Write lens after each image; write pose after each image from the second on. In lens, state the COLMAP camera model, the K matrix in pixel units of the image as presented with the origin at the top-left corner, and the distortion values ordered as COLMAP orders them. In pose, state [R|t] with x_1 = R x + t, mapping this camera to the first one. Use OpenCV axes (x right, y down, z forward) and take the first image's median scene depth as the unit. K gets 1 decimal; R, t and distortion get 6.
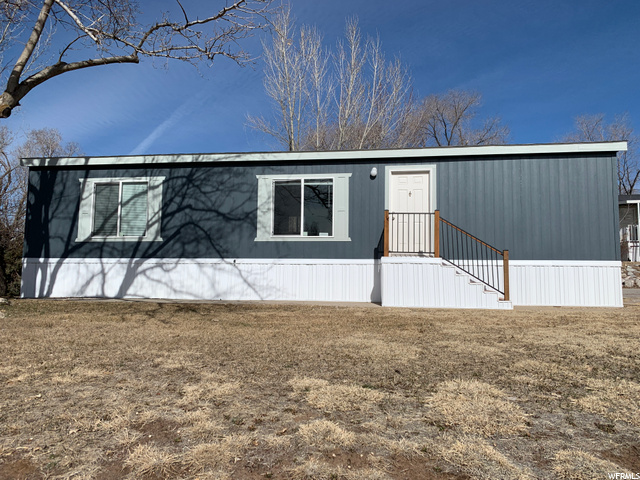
lens RADIAL K [[493.0, 0, 320.0], [0, 493.0, 241.4], [0, 0, 1]] dist [0.014060, -0.013906]
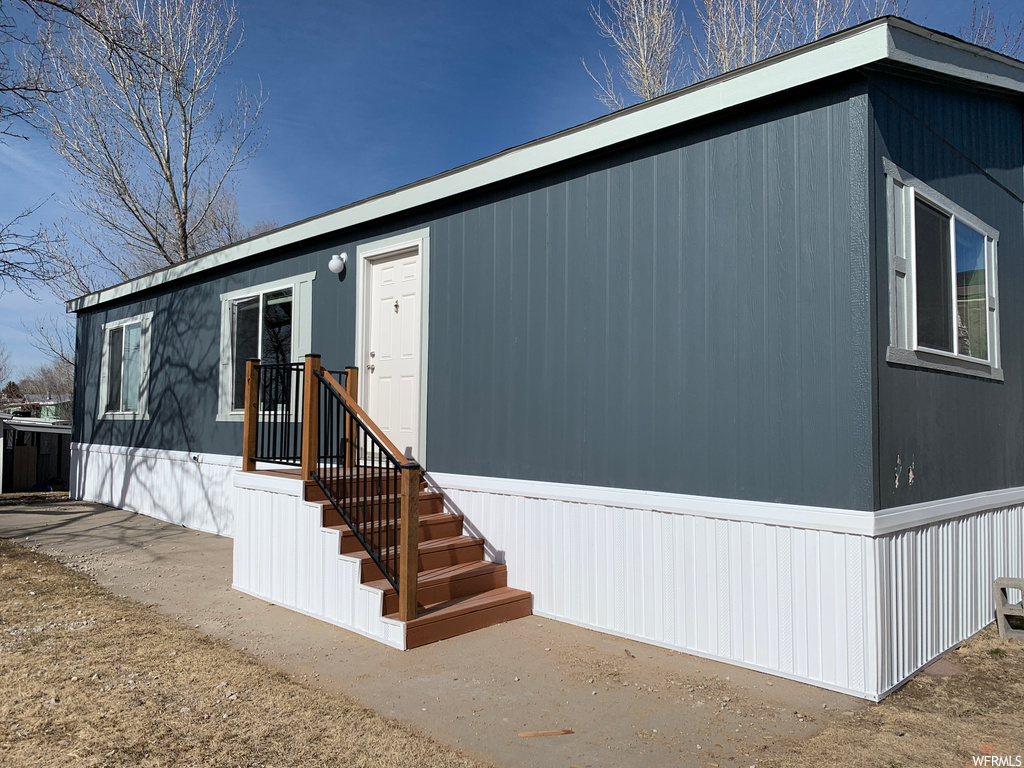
lens RADIAL K [[788.7, 0, 512.0], [0, 788.7, 382.6], [0, 0, 1]] dist [0.014060, -0.013906]
pose [[0.792734, -0.034802, -0.608574, 0.638459], [0.056967, 0.998229, 0.017121, -0.037821], [0.606900, -0.048241, 0.793313, 0.520133]]
